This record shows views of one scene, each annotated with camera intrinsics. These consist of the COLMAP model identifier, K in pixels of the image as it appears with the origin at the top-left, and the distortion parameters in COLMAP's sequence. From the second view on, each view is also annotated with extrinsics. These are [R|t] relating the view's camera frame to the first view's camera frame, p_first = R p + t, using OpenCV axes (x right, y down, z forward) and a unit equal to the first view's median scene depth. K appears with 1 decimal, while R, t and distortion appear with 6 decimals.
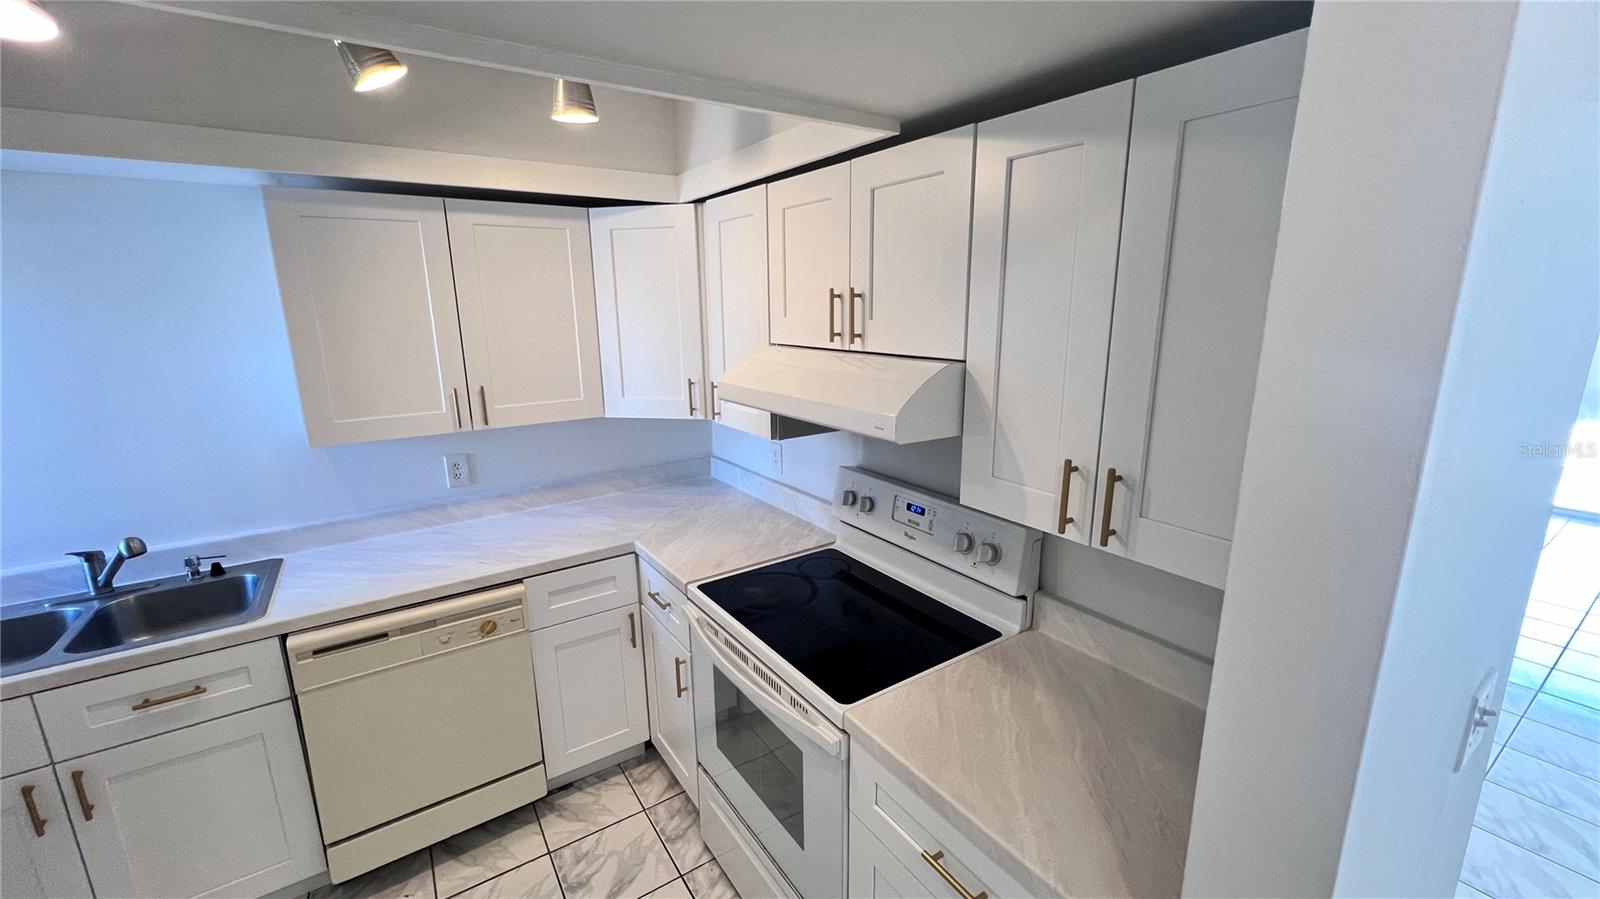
lens RADIAL K [[639.9, 0, 797.3], [0, 639.9, 447.3], [0, 0, 1]] dist [-0.000702, 0.000005]
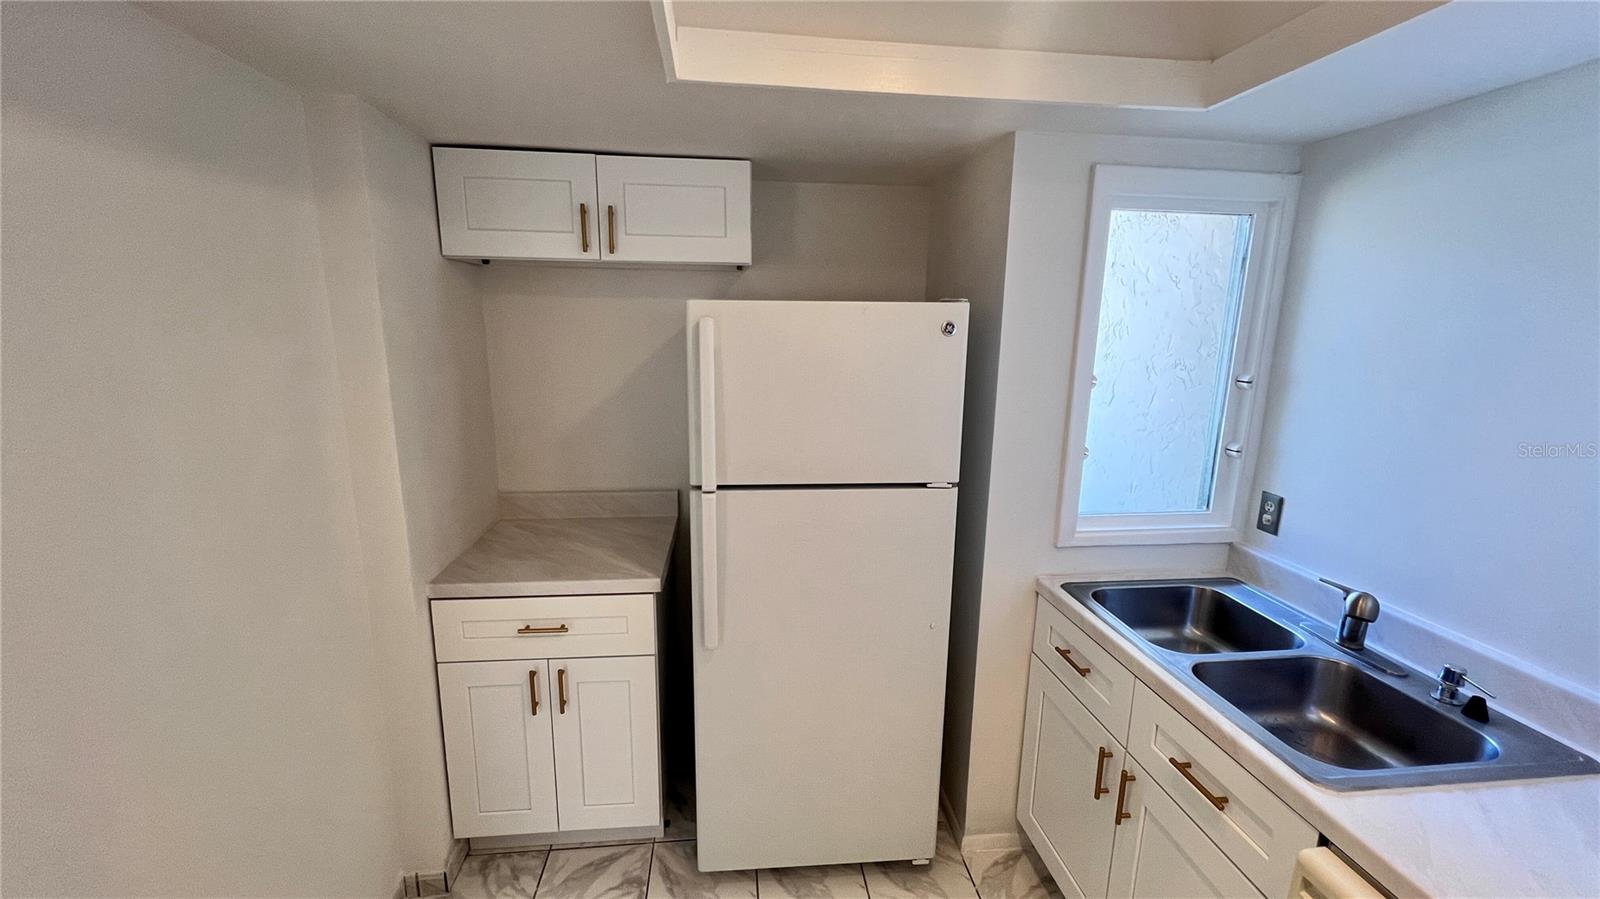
lens RADIAL K [[639.9, 0, 797.3], [0, 639.9, 447.3], [0, 0, 1]] dist [-0.000702, 0.000005]
pose [[-0.458839, 0.181604, -0.869762, -0.138469], [-0.201083, 0.932268, 0.300736, -0.090112], [0.865466, 0.312884, -0.391244, 0.608885]]
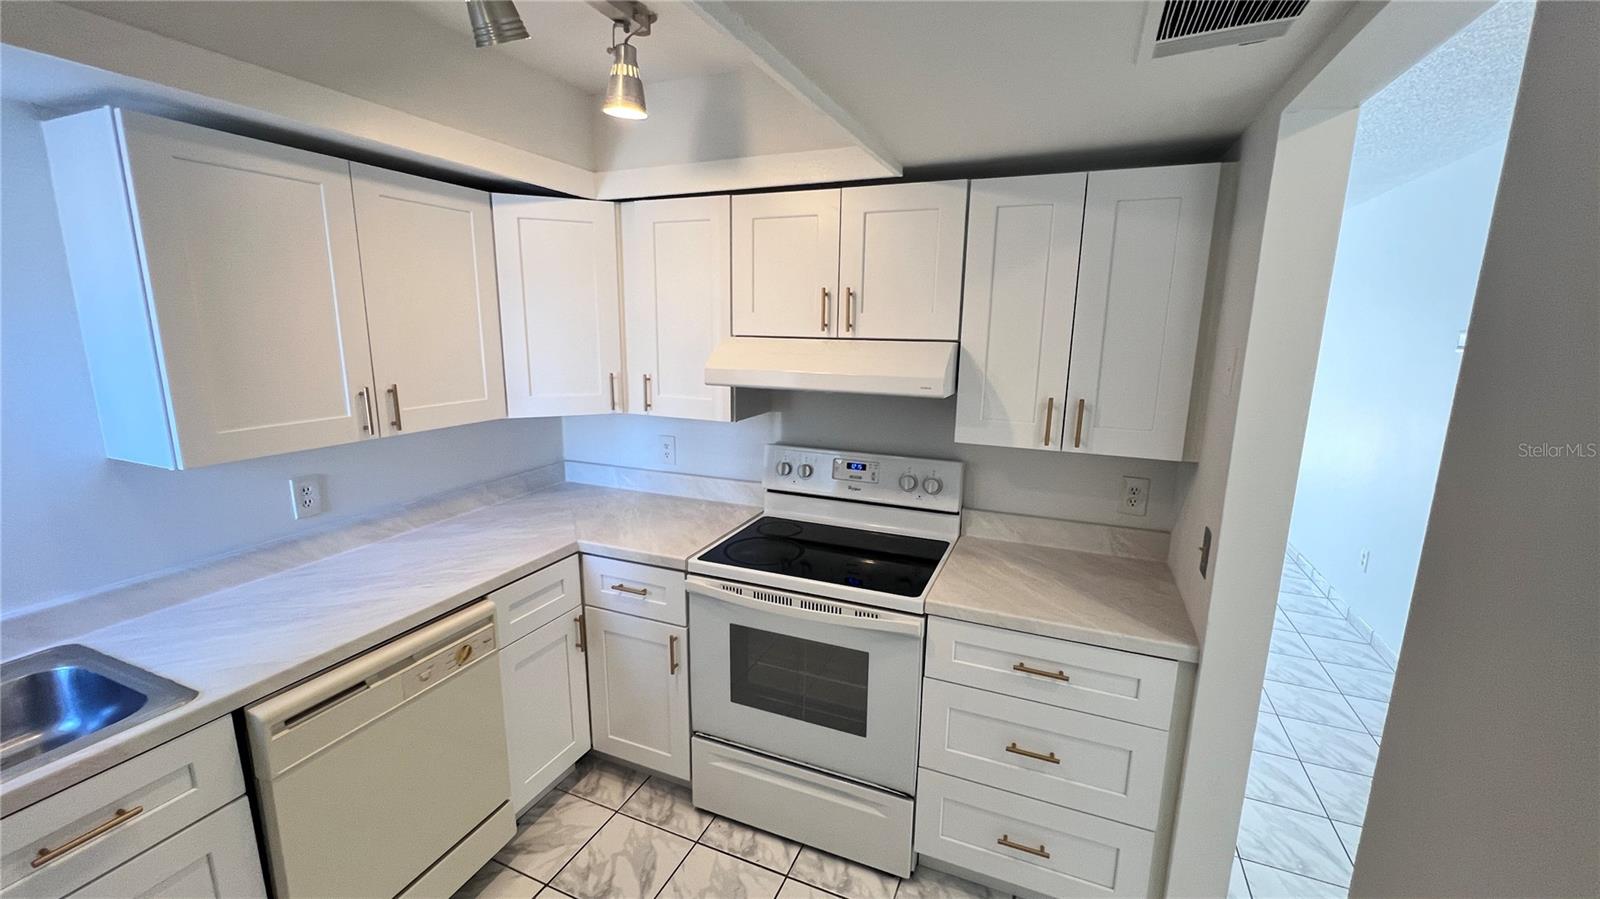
lens RADIAL K [[639.9, 0, 797.3], [0, 639.9, 447.3], [0, 0, 1]] dist [-0.000702, 0.000005]
pose [[0.837530, -0.082921, 0.540063, -0.544692], [0.099221, 0.995065, -0.001090, 0.044953], [-0.537307, 0.054498, 0.841624, -0.003252]]
